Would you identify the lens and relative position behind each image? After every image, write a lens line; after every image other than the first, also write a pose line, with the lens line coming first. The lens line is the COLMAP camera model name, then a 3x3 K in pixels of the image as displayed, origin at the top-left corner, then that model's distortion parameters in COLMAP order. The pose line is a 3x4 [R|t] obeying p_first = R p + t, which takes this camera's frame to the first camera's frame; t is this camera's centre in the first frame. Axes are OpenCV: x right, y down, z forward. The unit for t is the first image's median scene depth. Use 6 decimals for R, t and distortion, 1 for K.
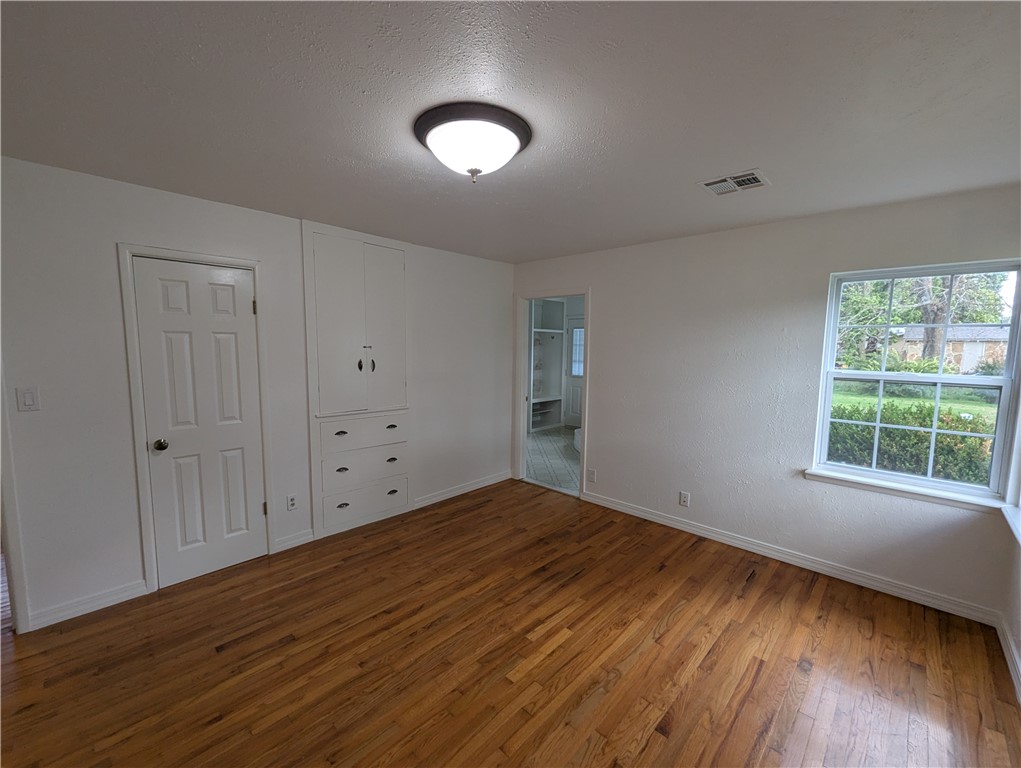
lens RADIAL K [[424.4, 0, 510.0], [0, 424.4, 387.2], [0, 0, 1]] dist [0.003974, -0.000841]
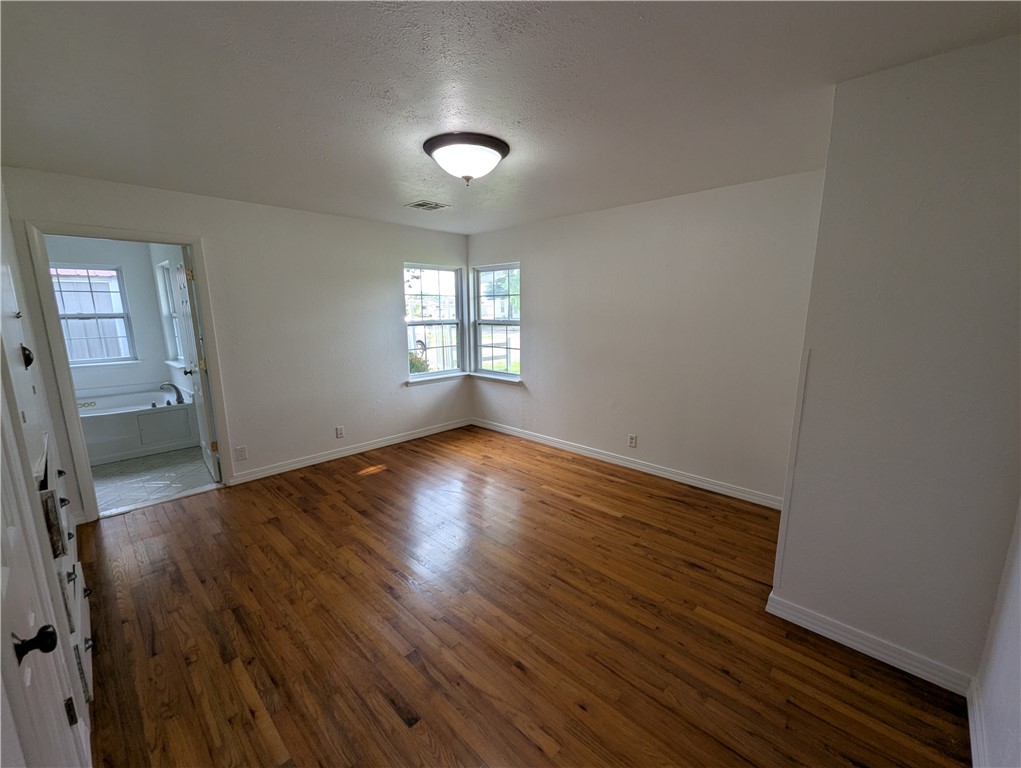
lens RADIAL K [[424.4, 0, 512.7], [0, 424.4, 386.9], [0, 0, 1]] dist [0.003974, -0.000841]
pose [[0.014205, -0.195364, 0.980628, -1.122684], [0.104142, 0.975682, 0.192870, -0.077291], [-0.994461, 0.099385, 0.034205, 0.637658]]
